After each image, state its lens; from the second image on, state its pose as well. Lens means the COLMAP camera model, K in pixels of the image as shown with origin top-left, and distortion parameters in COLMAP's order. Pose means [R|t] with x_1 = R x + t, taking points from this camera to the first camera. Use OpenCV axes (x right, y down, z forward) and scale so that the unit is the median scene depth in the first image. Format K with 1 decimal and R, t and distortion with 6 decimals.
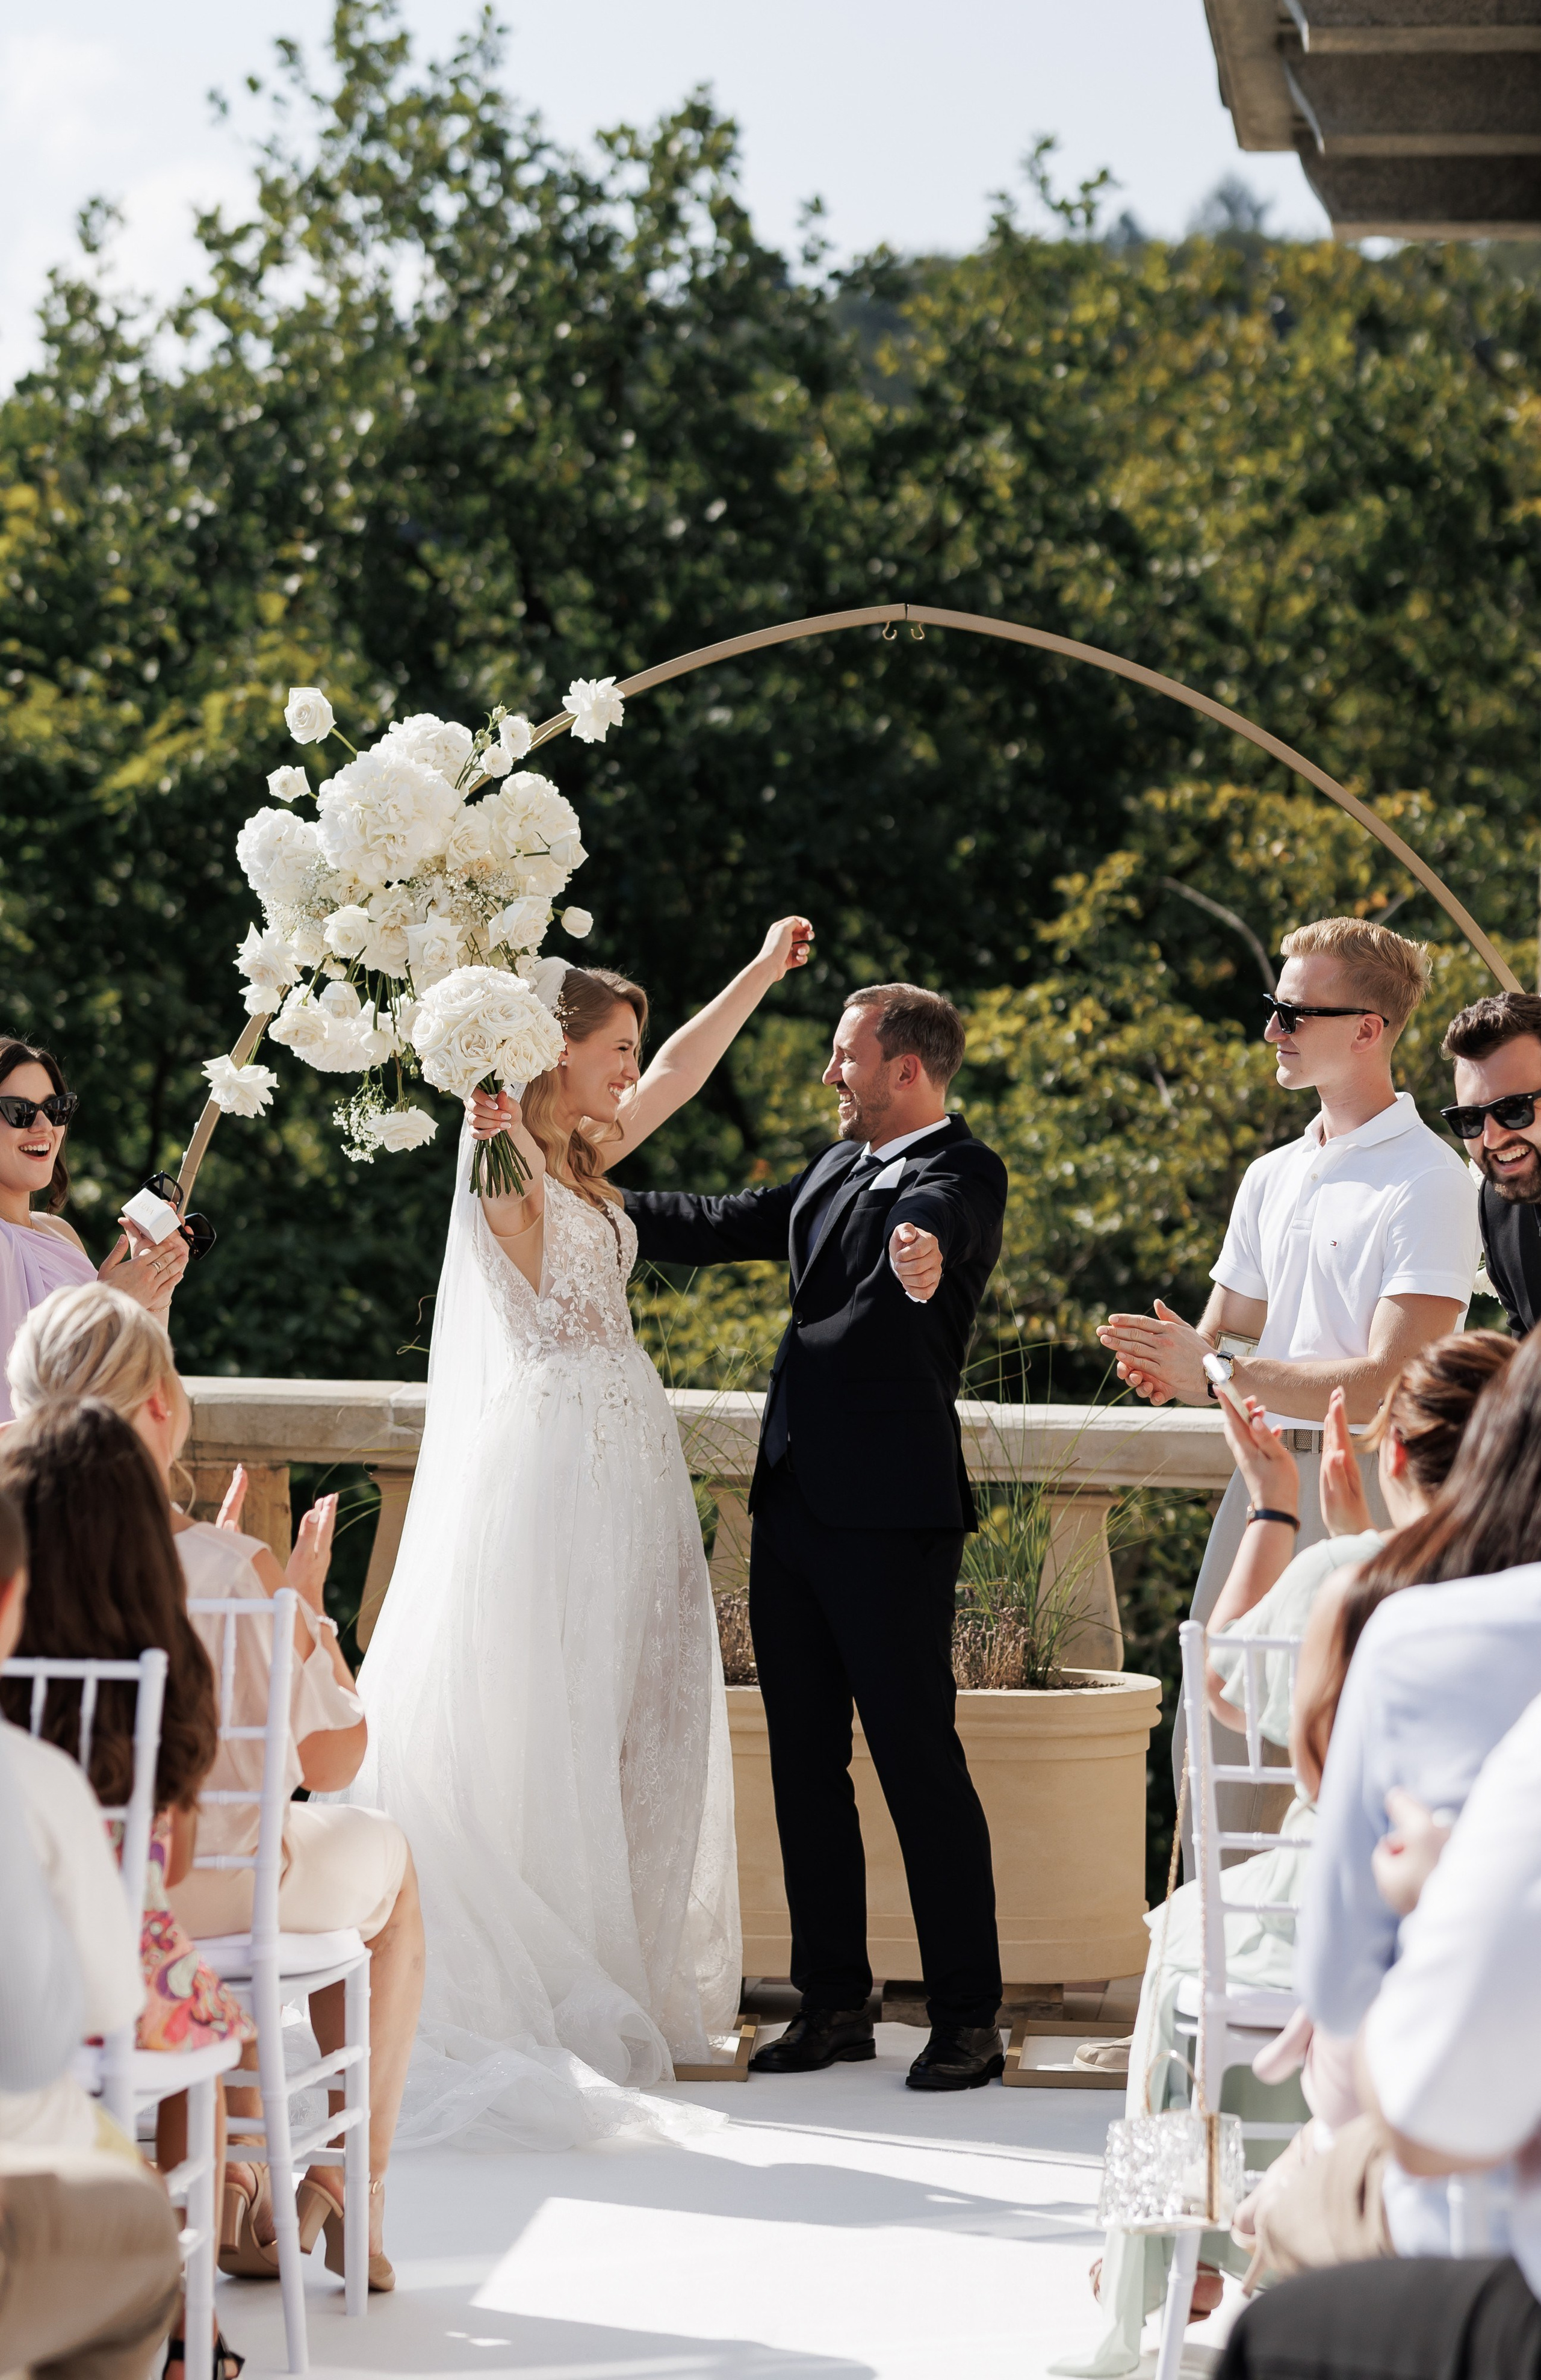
lens RADIAL K [[6546.7, 0, 770.5], [0, 6546.7, 1190.0], [0, 0, 1]] dist [0.103384, -1.223661]
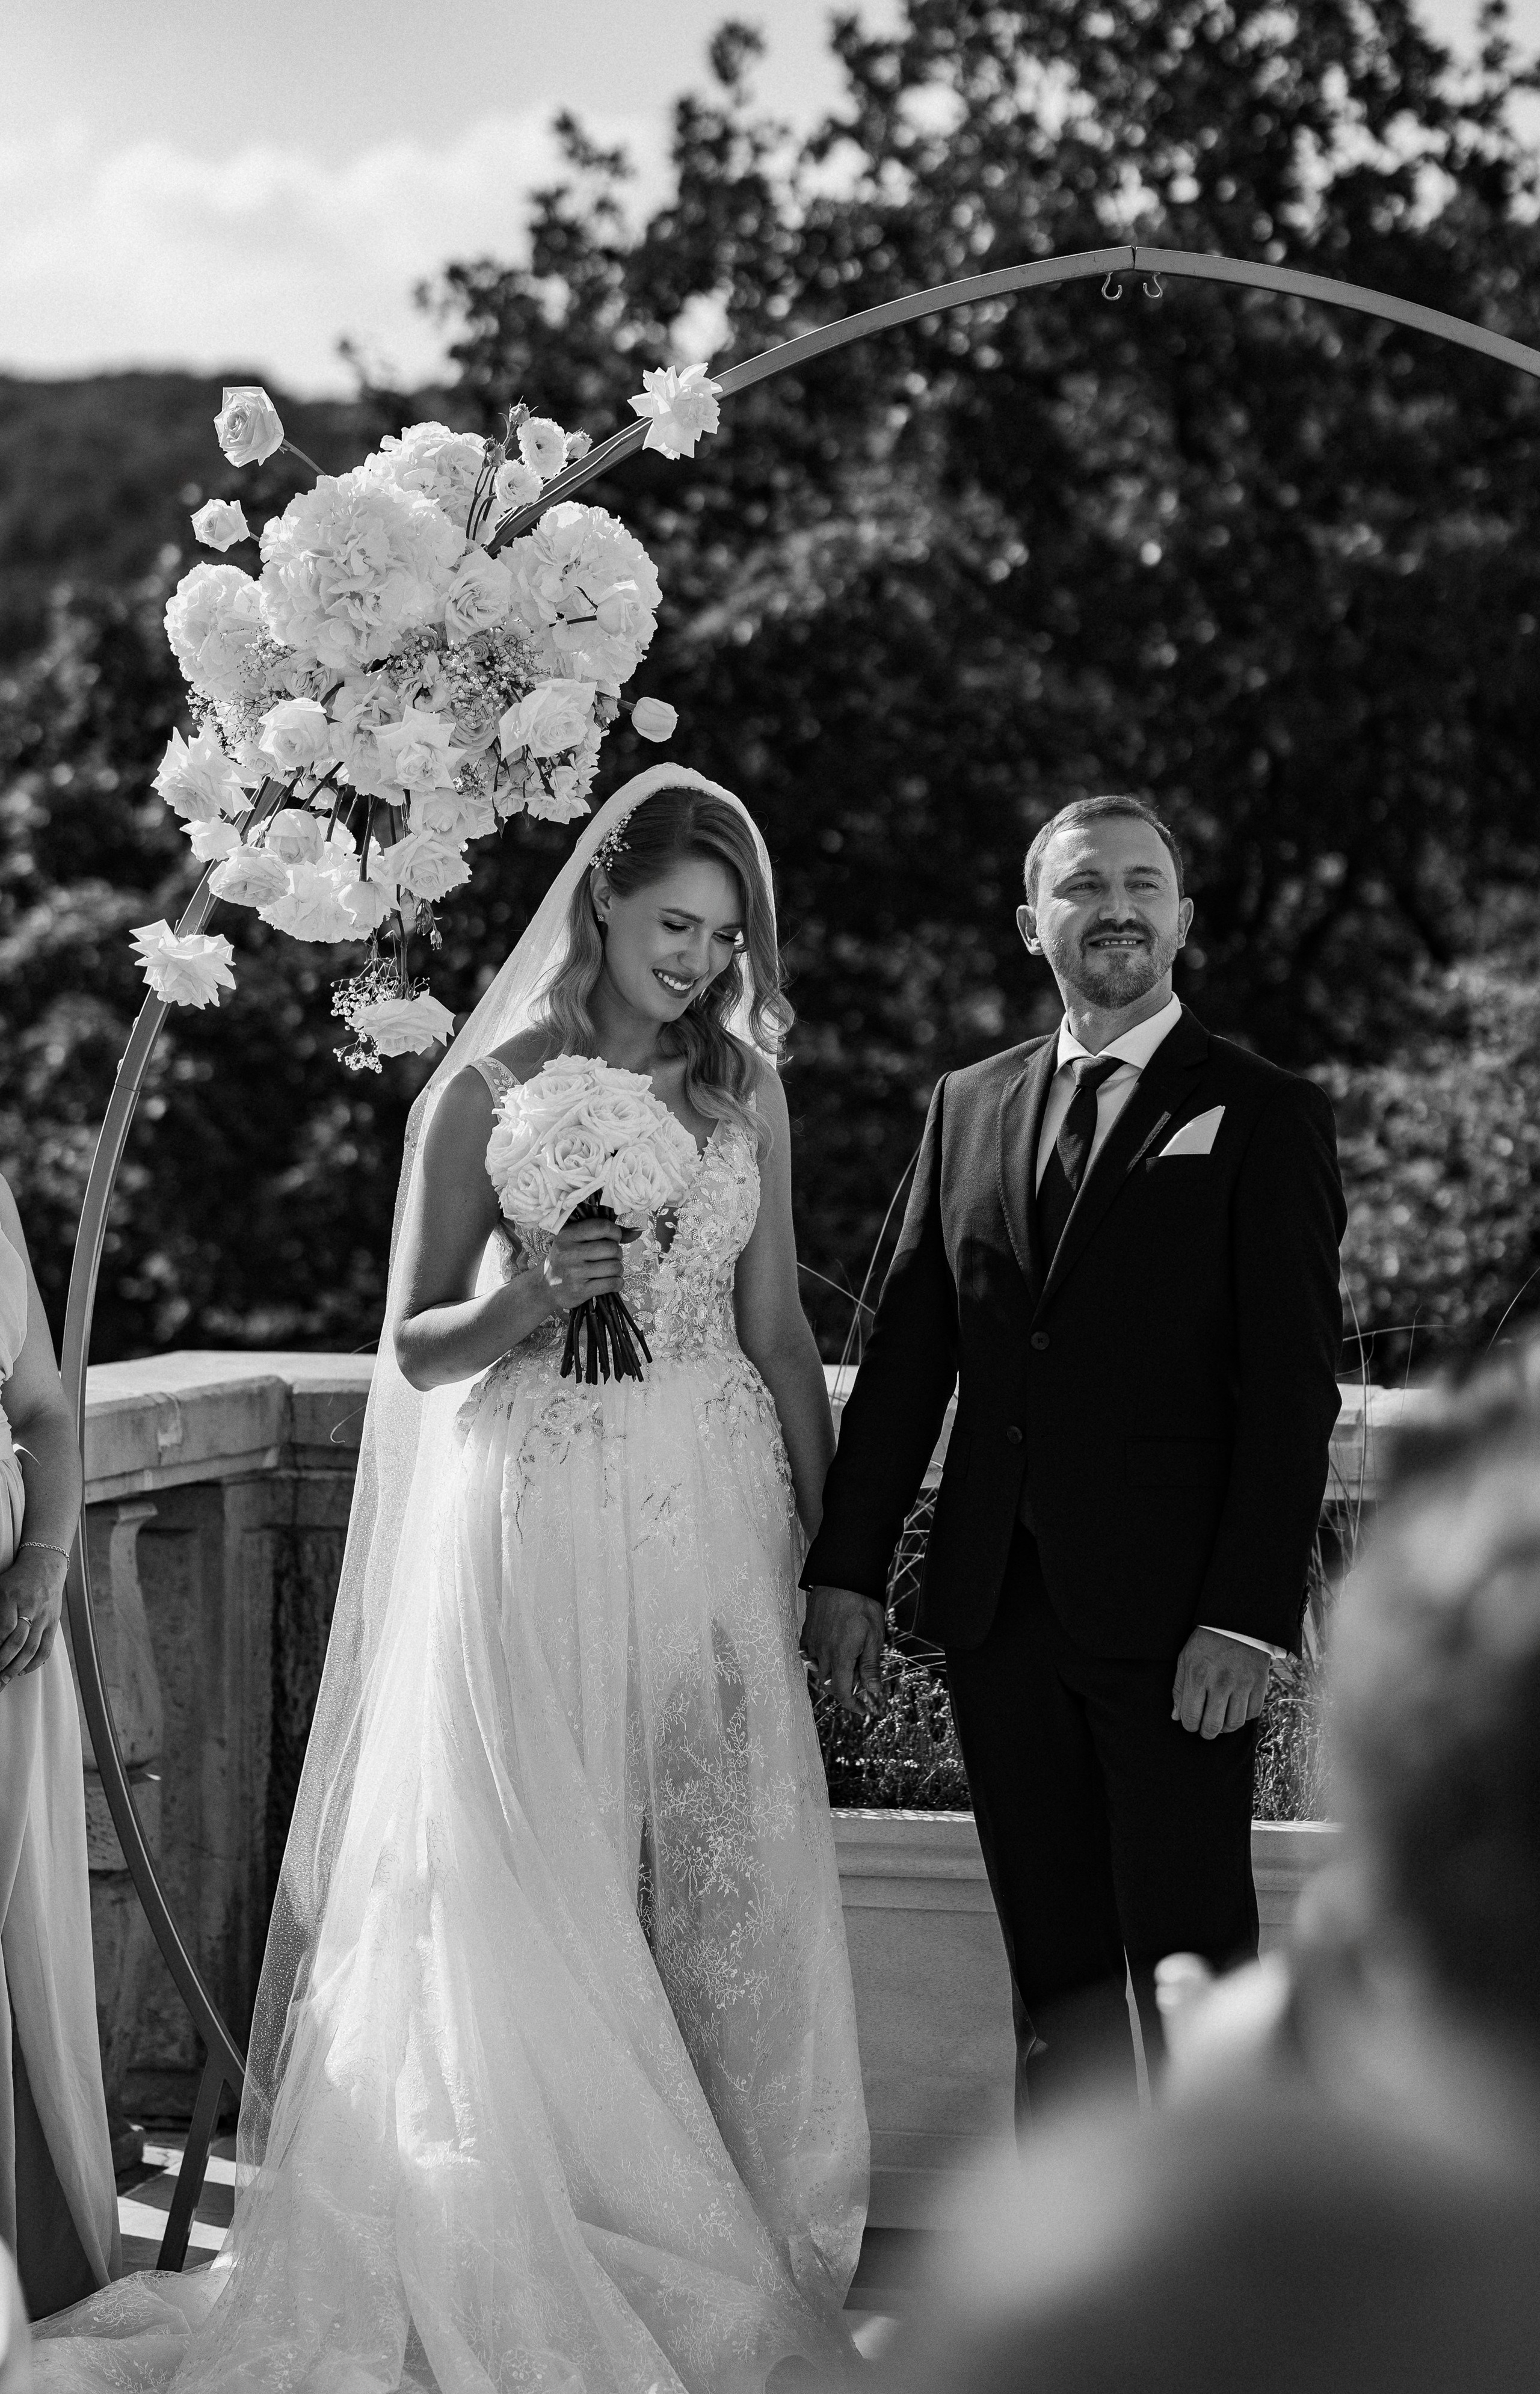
lens RADIAL K [[6424.8, 0, 770.0], [0, 6424.8, 1197.0], [0, 0, 1]] dist [-0.110132, -0.602508]
pose [[0.991610, -0.009350, -0.128926, 0.068995], [0.011929, 0.999744, 0.019240, -0.003635], [0.128713, -0.020617, 0.991468, 0.334211]]
